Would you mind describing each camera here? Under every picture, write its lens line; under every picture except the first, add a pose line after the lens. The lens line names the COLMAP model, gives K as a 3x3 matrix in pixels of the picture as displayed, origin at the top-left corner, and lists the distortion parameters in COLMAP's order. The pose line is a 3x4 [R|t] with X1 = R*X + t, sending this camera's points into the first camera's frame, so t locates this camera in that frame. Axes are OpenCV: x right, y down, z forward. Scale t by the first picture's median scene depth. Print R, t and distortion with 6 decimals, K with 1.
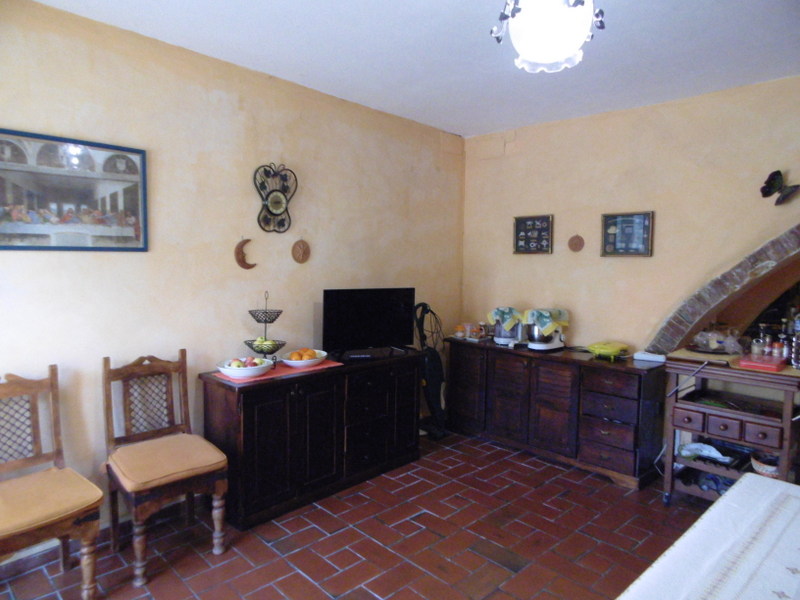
lens RADIAL K [[530.1, 0, 402.8], [0, 530.1, 299.1], [0, 0, 1]] dist [0.017896, -0.012009]
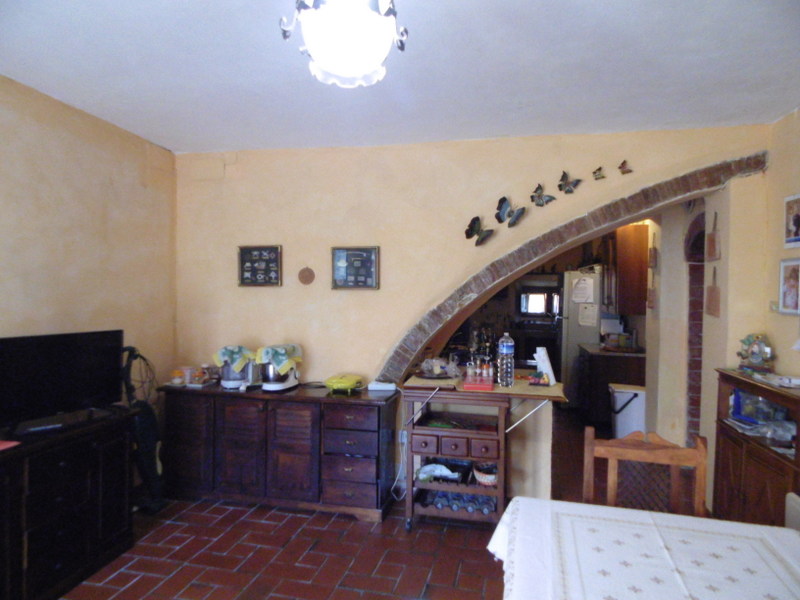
lens RADIAL K [[530.1, 0, 401.6], [0, 530.1, 300.1], [0, 0, 1]] dist [0.017896, -0.012009]
pose [[0.845985, -0.014704, 0.533004, -0.051316], [0.042859, 0.998260, -0.040488, -0.015776], [-0.531481, 0.057096, 0.845144, 0.102365]]
